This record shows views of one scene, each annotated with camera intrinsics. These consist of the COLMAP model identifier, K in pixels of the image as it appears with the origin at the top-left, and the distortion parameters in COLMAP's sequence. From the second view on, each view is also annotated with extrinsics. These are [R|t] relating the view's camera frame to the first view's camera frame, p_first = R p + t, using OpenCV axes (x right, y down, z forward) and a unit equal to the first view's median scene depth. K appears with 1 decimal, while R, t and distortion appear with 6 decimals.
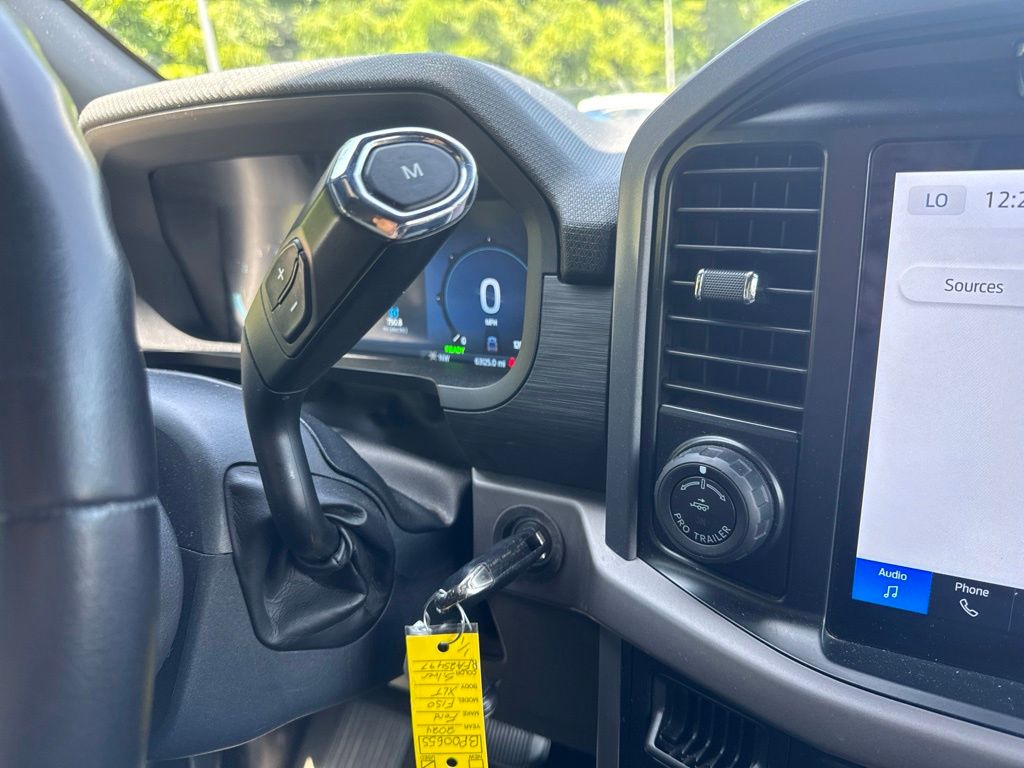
lens RADIAL K [[830.2, 0, 475.0], [0, 830.2, 392.7], [0, 0, 1]] dist [-0.001023, -0.013857]
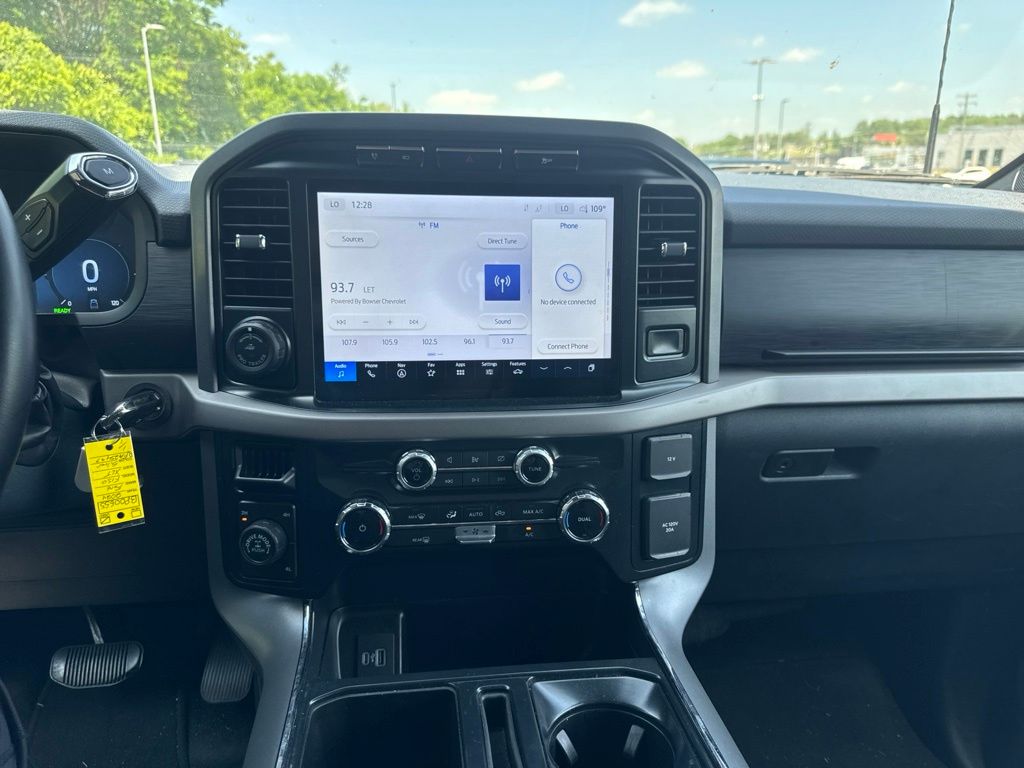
lens RADIAL K [[807.5, 0, 568.4], [0, 807.5, 385.9], [0, 0, 1]] dist [0.015732, -0.005201]
pose [[0.779482, -0.080361, 0.621249, -0.359702], [0.132553, 0.990440, -0.038197, 0.397081], [-0.612240, 0.112122, 0.782682, -1.019272]]
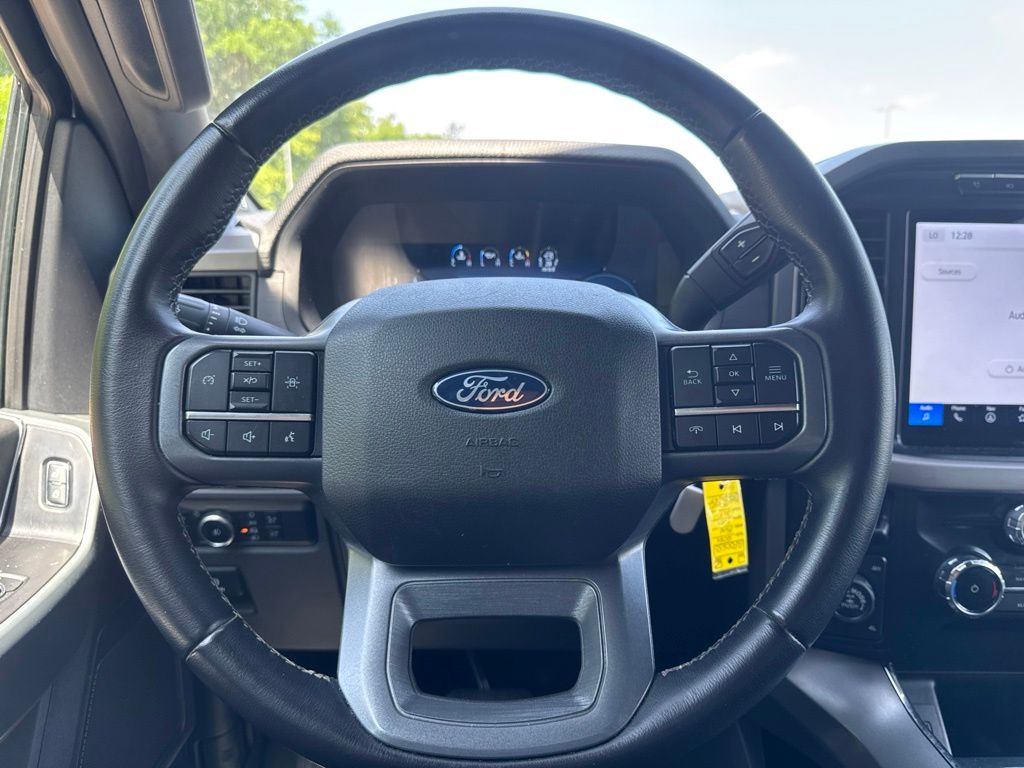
lens RADIAL K [[813.2, 0, 546.4], [0, 813.2, 373.8], [0, 0, 1]] dist [-0.004788, 0.035592]
pose [[0.854393, -0.015731, 0.519389, -1.264502], [0.096694, 0.986897, -0.129171, 0.275888], [-0.510552, 0.160585, 0.844719, -0.250711]]
